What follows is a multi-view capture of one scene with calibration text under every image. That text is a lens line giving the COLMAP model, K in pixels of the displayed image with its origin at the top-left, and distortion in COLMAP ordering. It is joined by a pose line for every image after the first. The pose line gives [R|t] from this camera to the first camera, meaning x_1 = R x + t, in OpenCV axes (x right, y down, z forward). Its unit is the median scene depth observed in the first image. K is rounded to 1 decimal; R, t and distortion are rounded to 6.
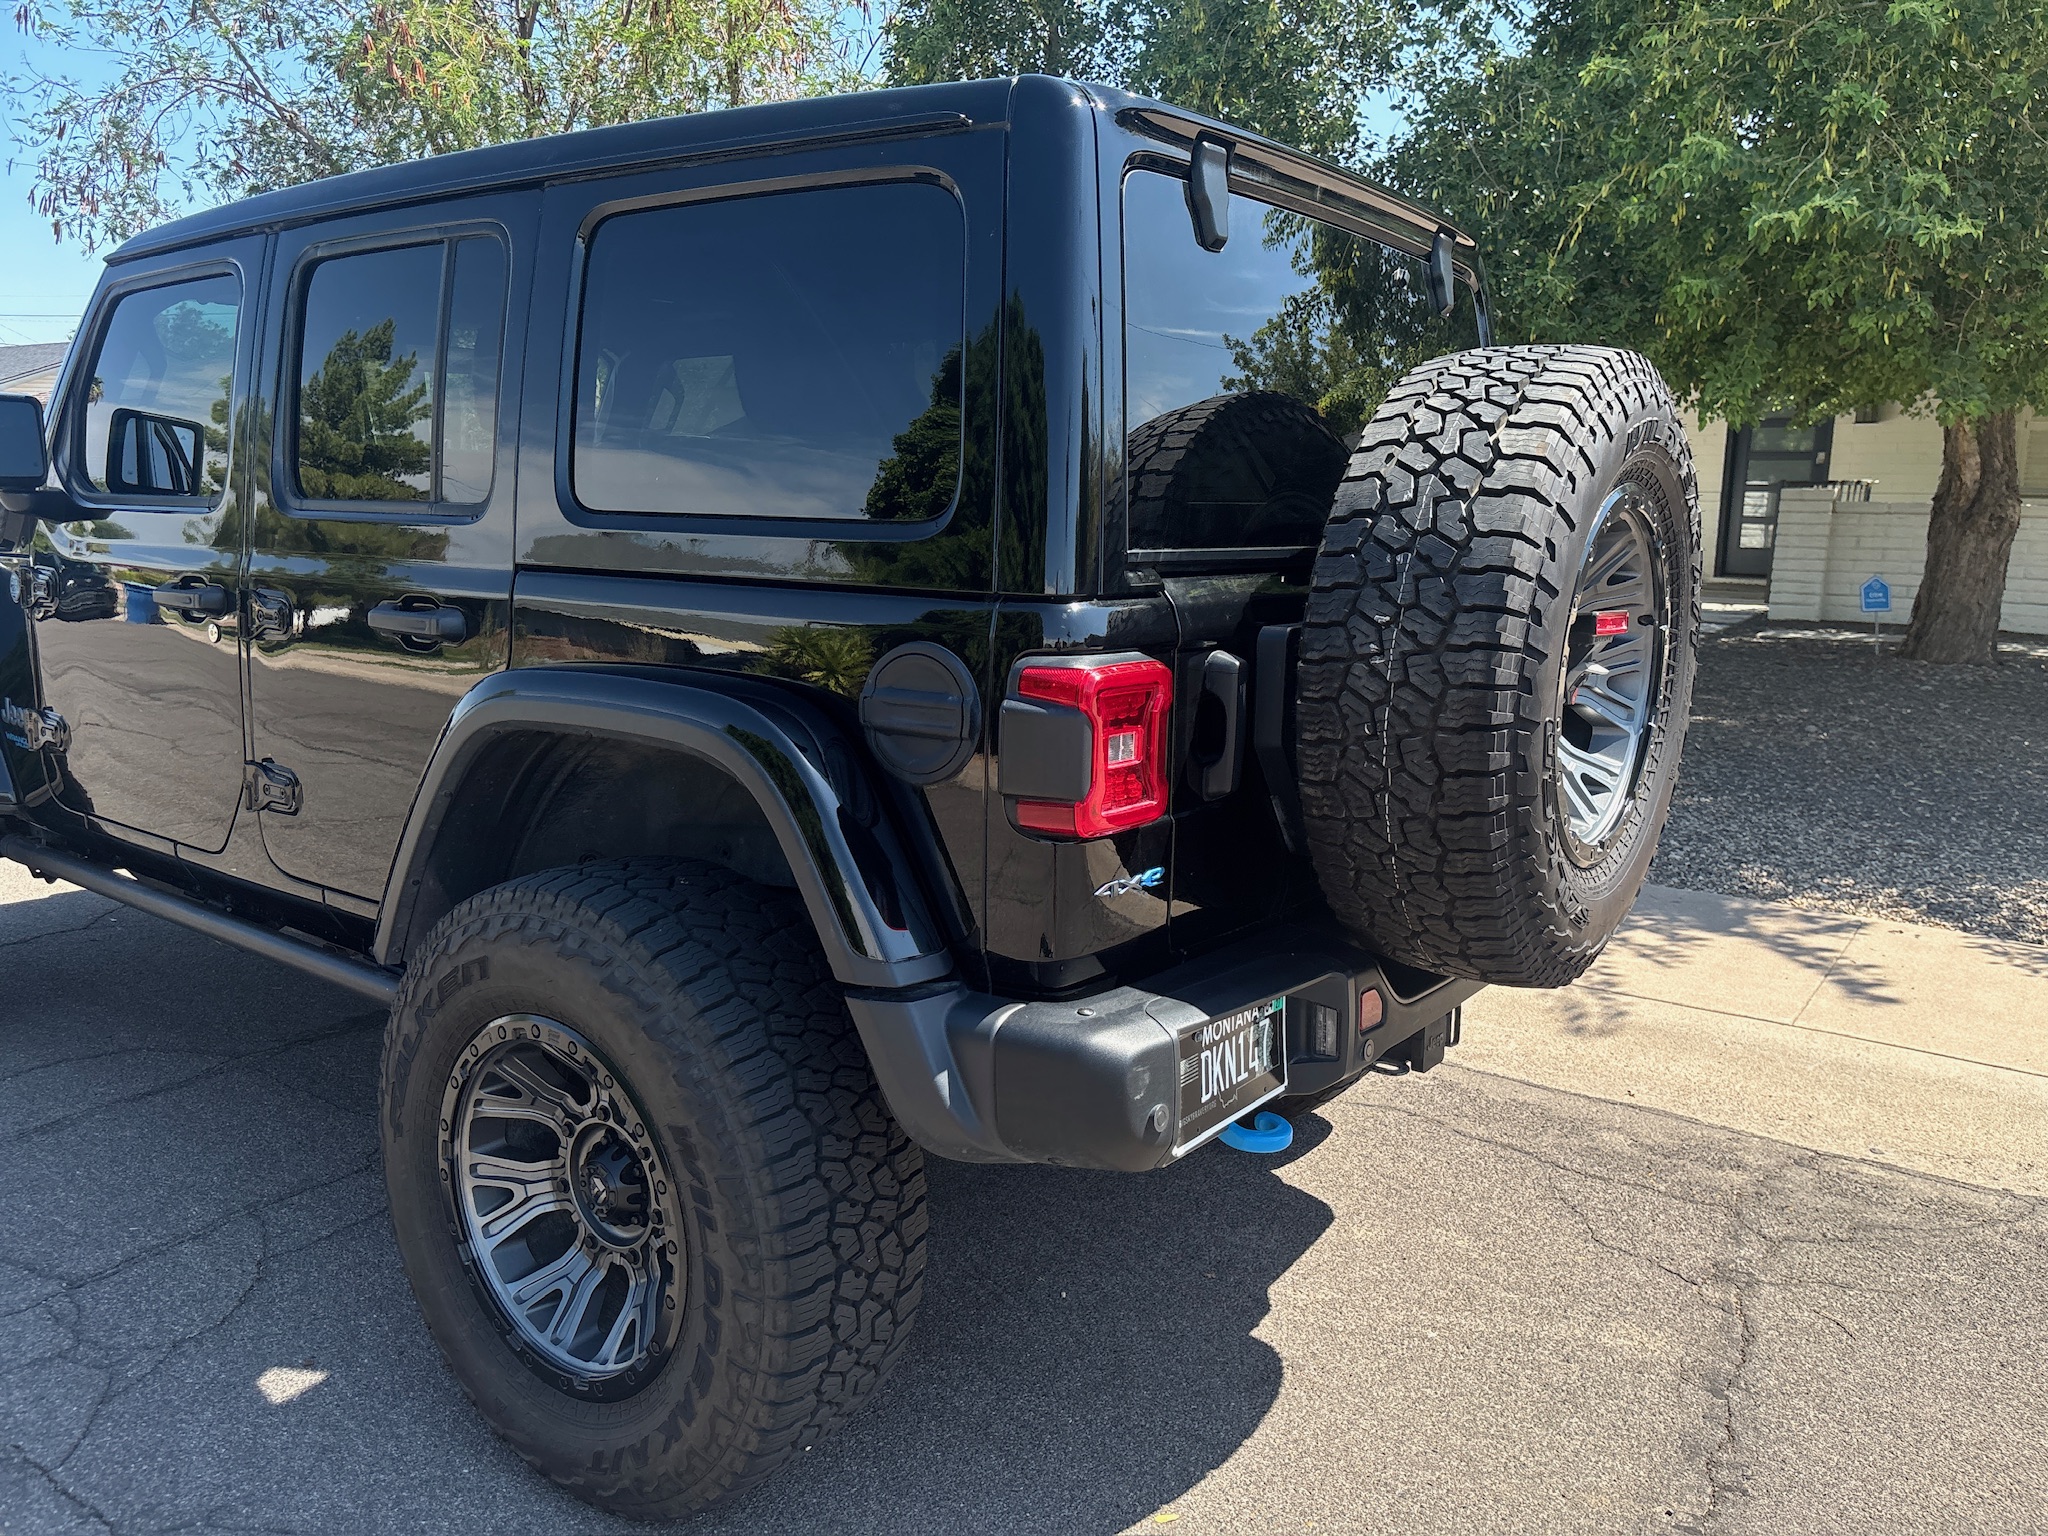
lens RADIAL K [[1528.6, 0, 1001.9], [0, 1528.6, 759.3], [0, 0, 1]] dist [0.061579, -0.040681]
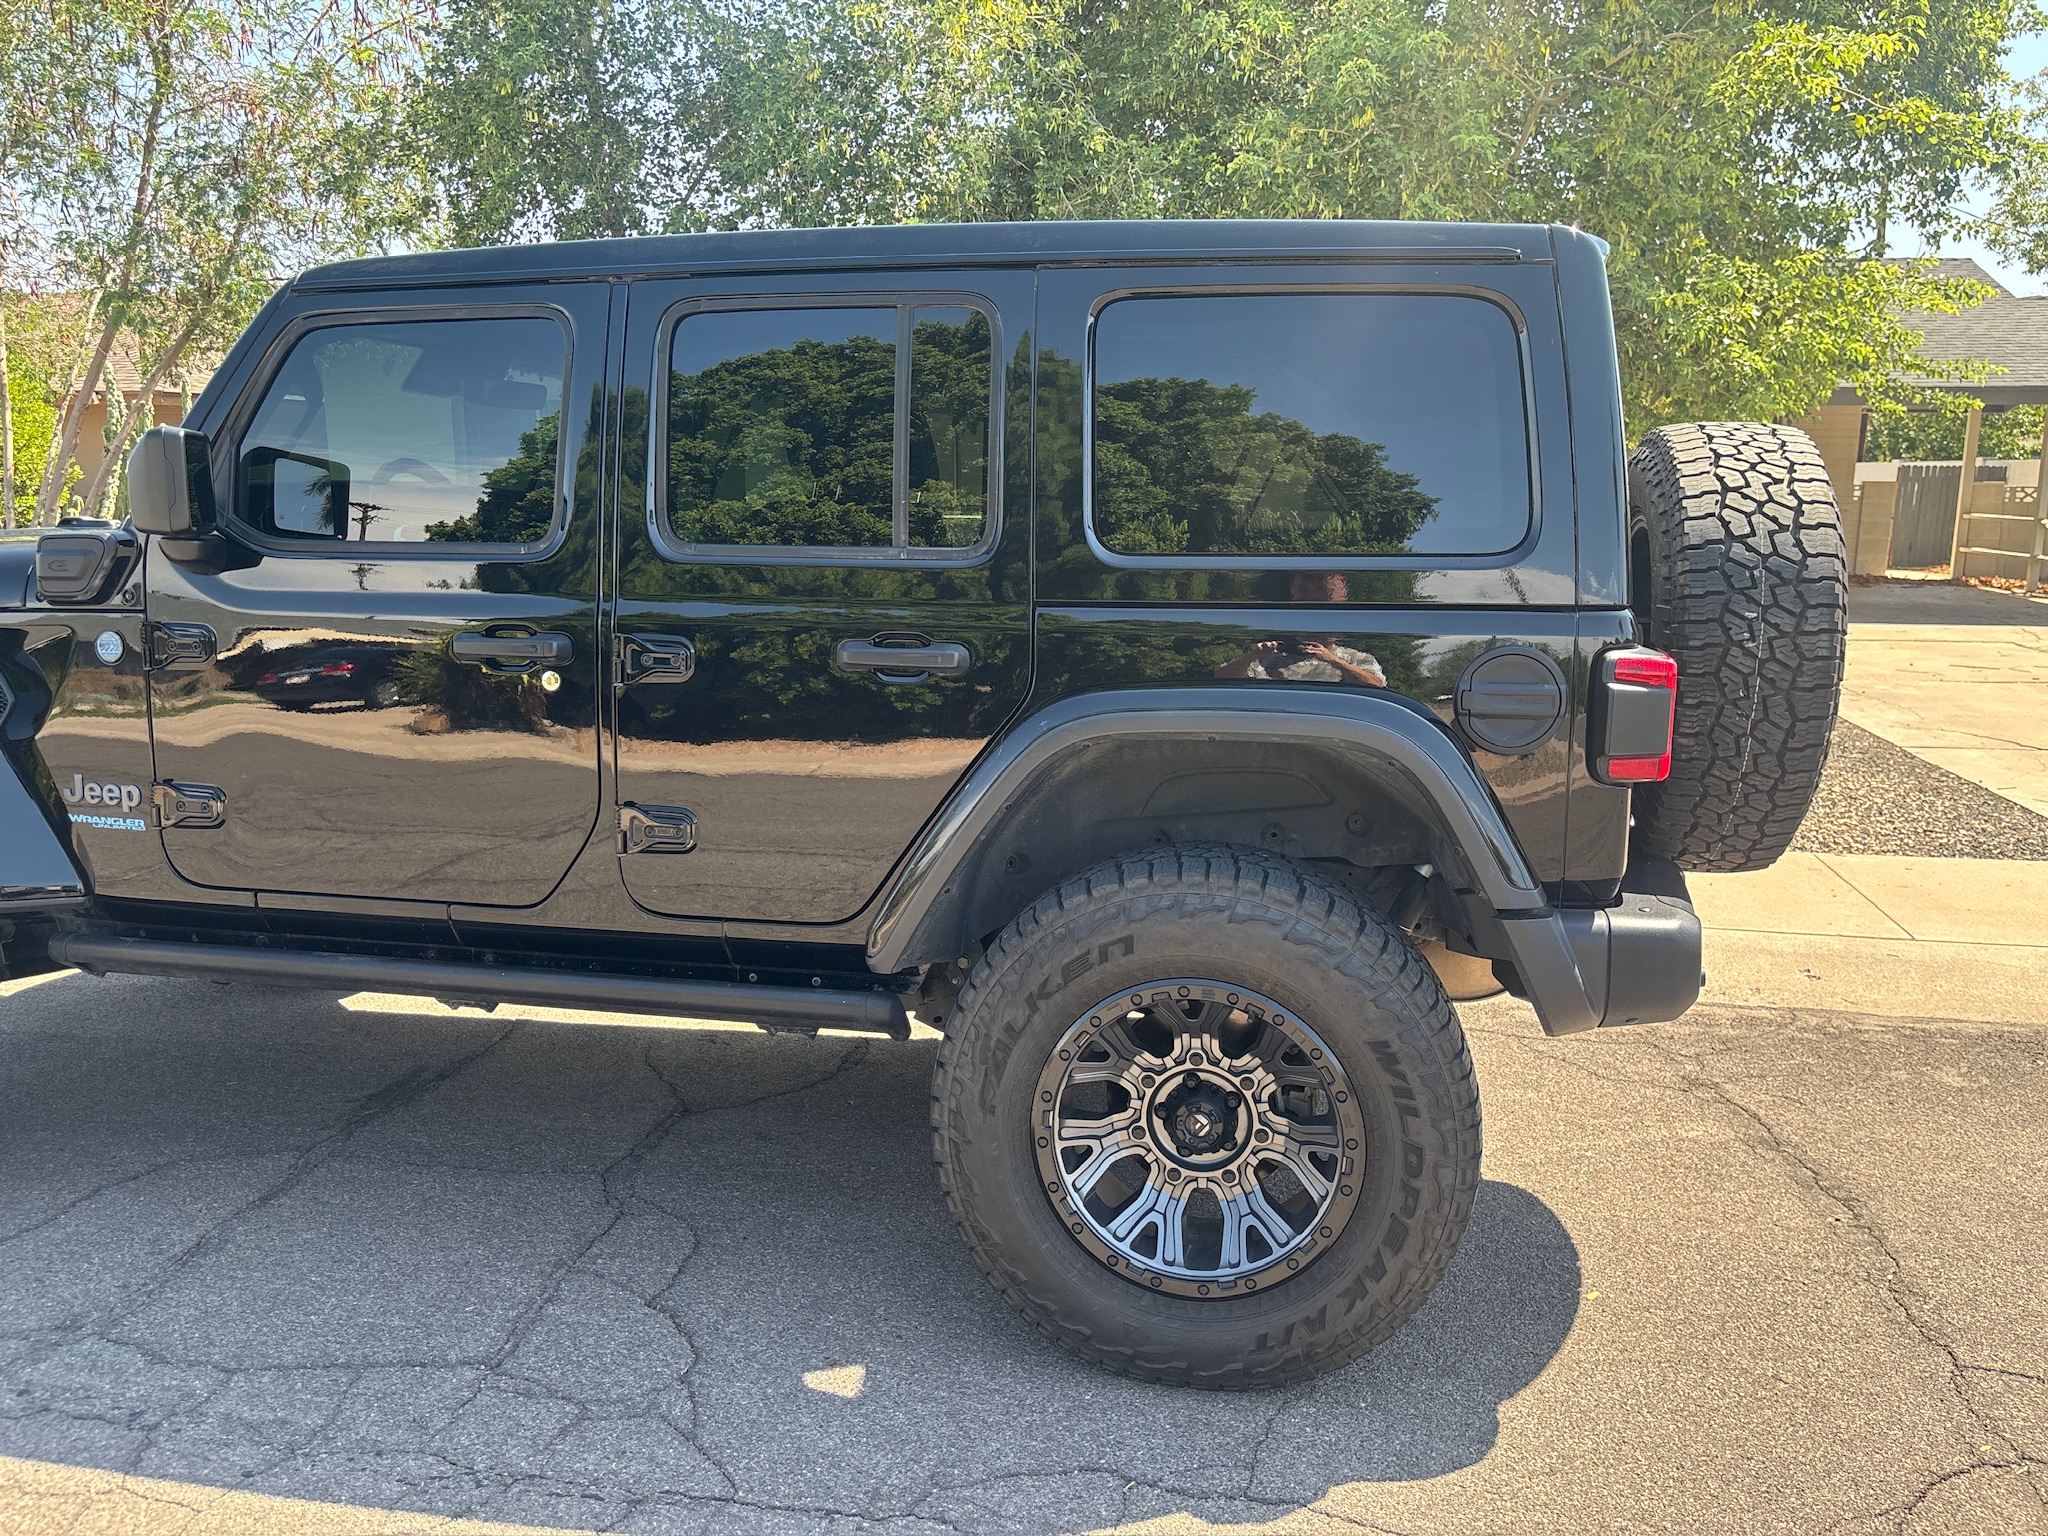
lens RADIAL K [[1528.6, 0, 1001.9], [0, 1528.6, 759.3], [0, 0, 1]] dist [0.061579, -0.040681]
pose [[0.900433, -0.072497, 0.428912, -0.975858], [0.077662, 0.996965, 0.005473, -0.018901], [-0.428007, 0.028382, 0.903330, -0.002612]]
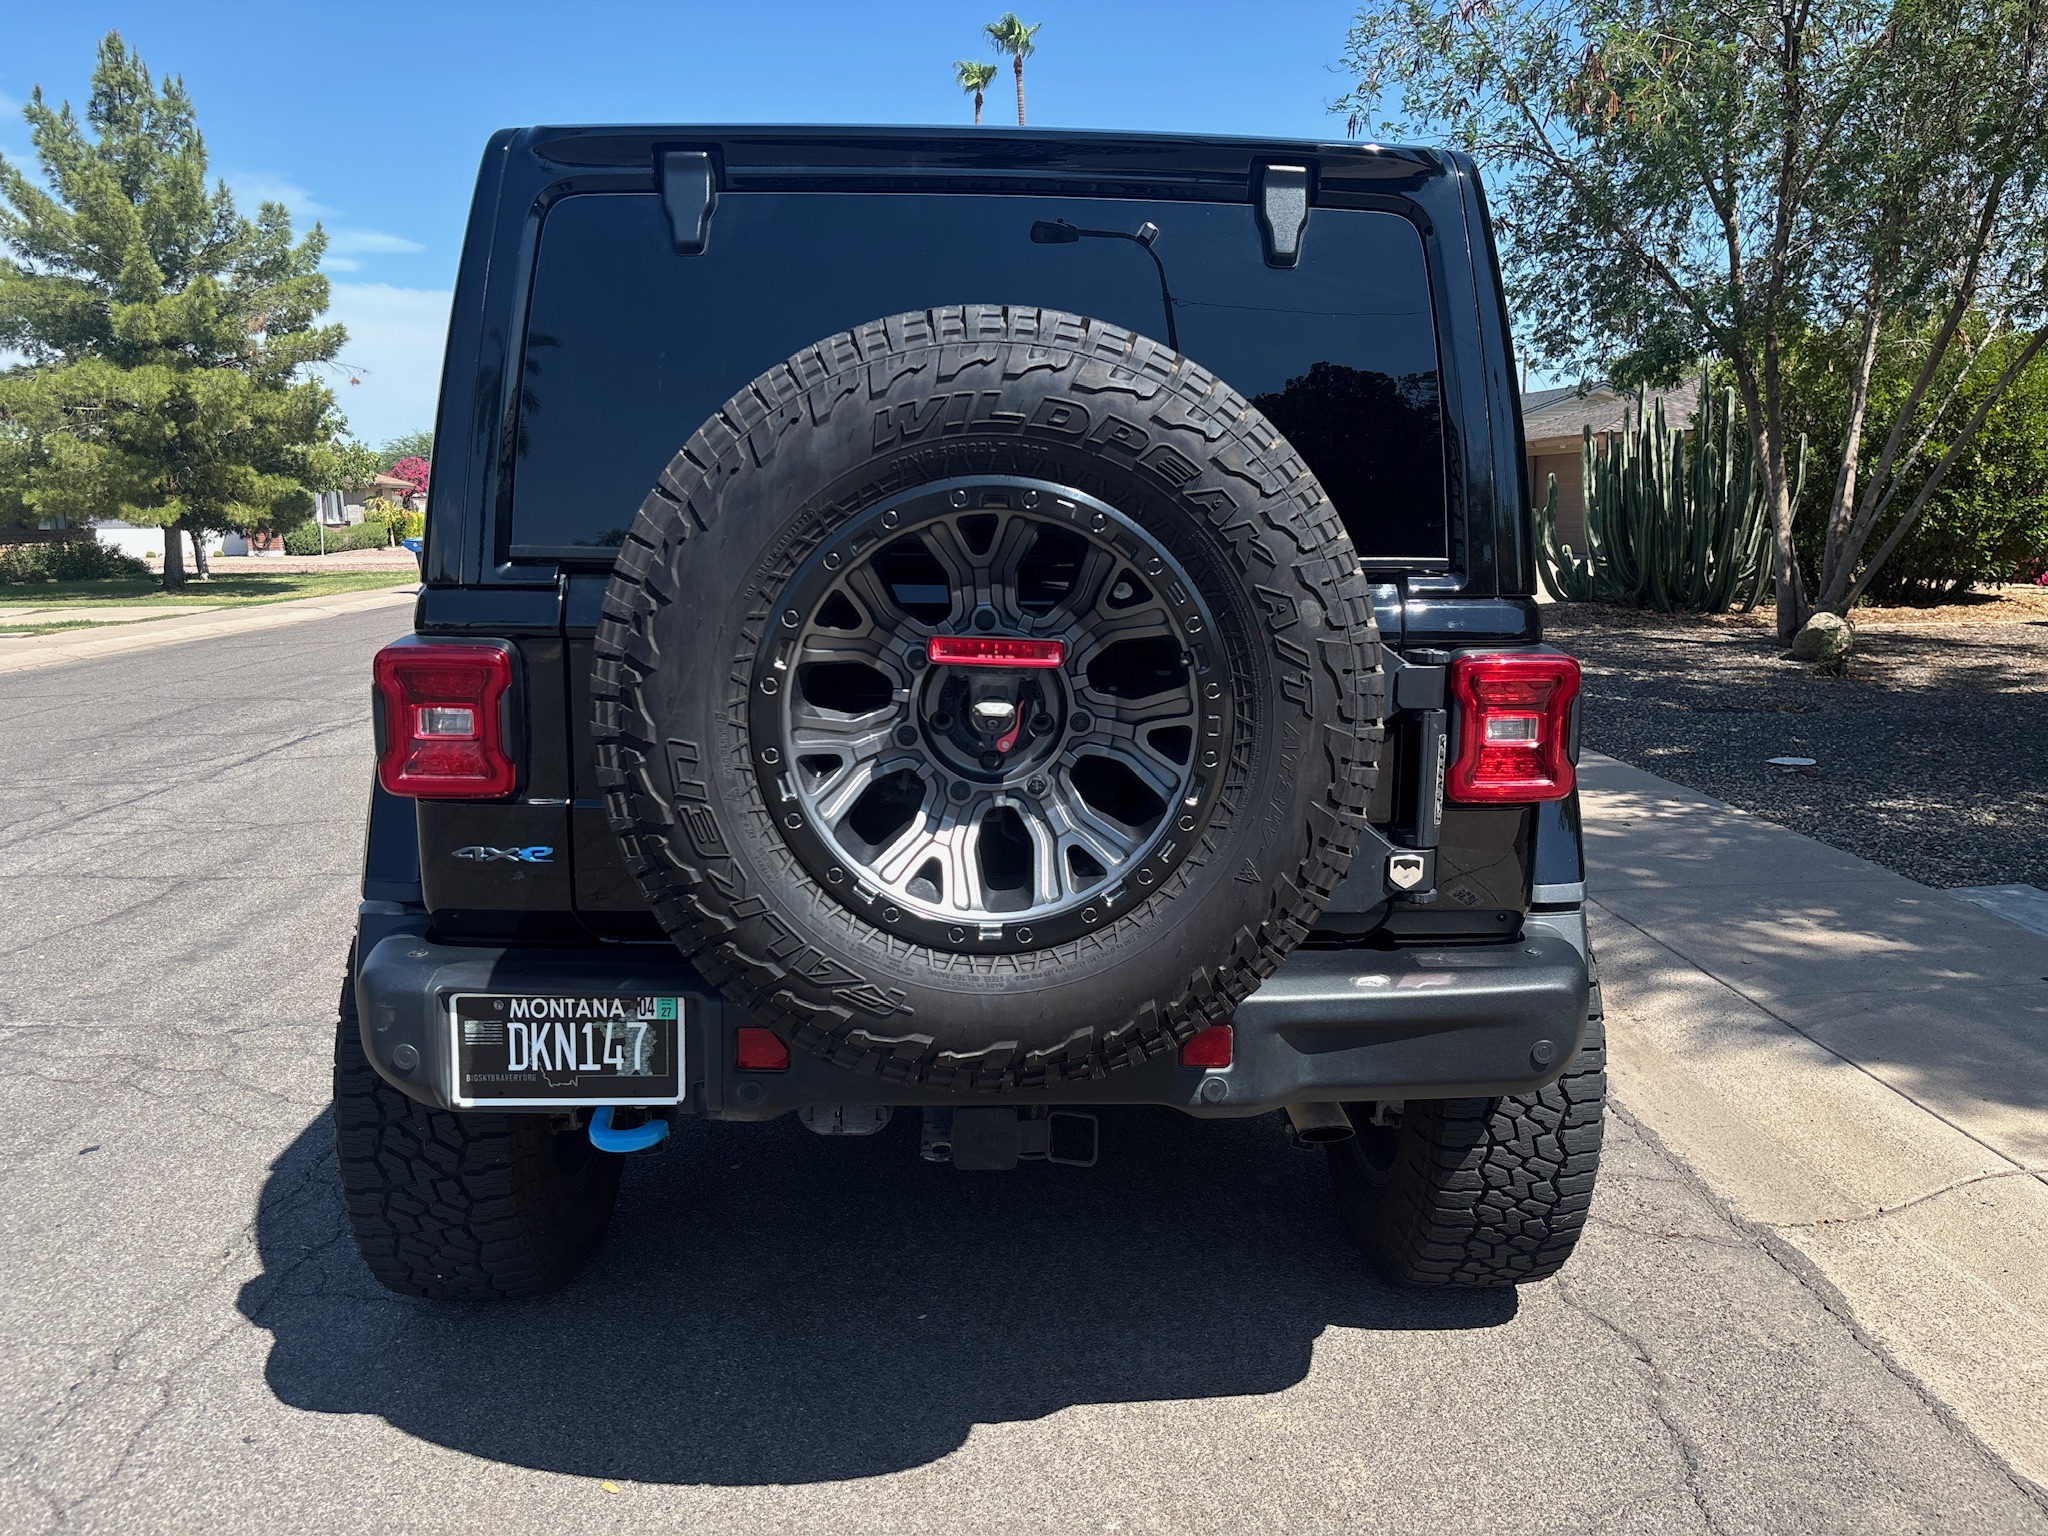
lens RADIAL K [[1553.1, 0, 1020.7], [0, 1553.1, 750.1], [0, 0, 1]] dist [0.032647, -0.045306]
pose [[0.648716, 0.104953, -0.753759, 1.145969], [-0.126693, 0.991517, 0.029022, -0.068145], [0.750411, 0.076669, 0.656510, 0.553592]]
